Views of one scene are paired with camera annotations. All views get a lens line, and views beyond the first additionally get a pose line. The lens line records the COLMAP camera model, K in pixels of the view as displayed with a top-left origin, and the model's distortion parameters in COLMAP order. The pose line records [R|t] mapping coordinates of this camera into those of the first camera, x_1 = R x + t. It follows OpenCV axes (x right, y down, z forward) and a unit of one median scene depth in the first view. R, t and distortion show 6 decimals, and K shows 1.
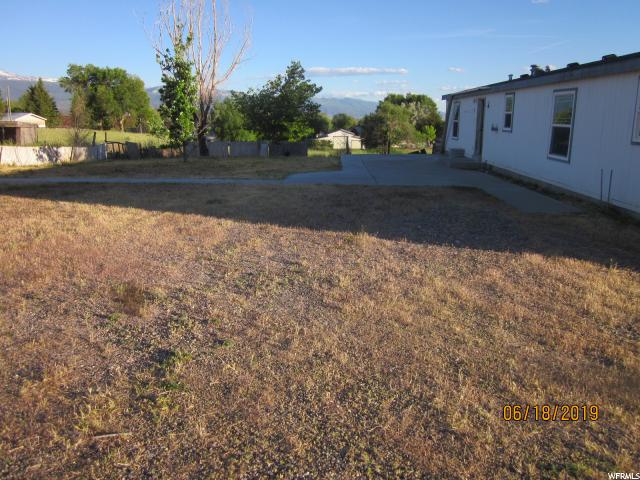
lens RADIAL K [[535.6, 0, 320.0], [0, 535.6, 240.0], [0, 0, 1]] dist [-0.041808, 0.002870]
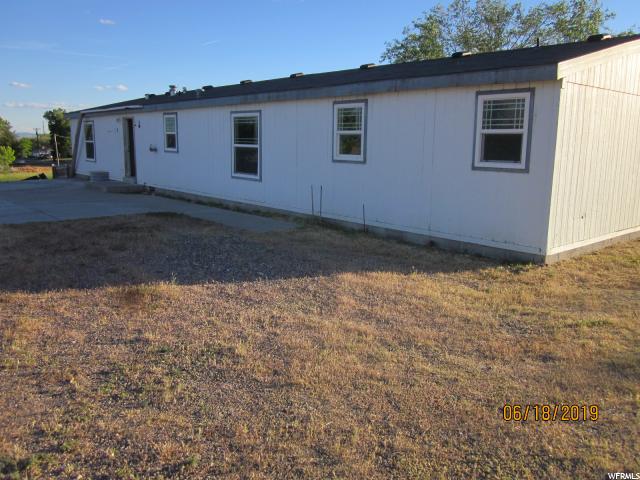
lens RADIAL K [[535.6, 0, 320.0], [0, 535.6, 240.0], [0, 0, 1]] dist [-0.041808, 0.002870]
pose [[0.728849, -0.121921, 0.673732, -0.171019], [0.144793, 0.989209, 0.022372, -0.036390], [-0.669189, 0.081246, 0.738637, 0.148179]]
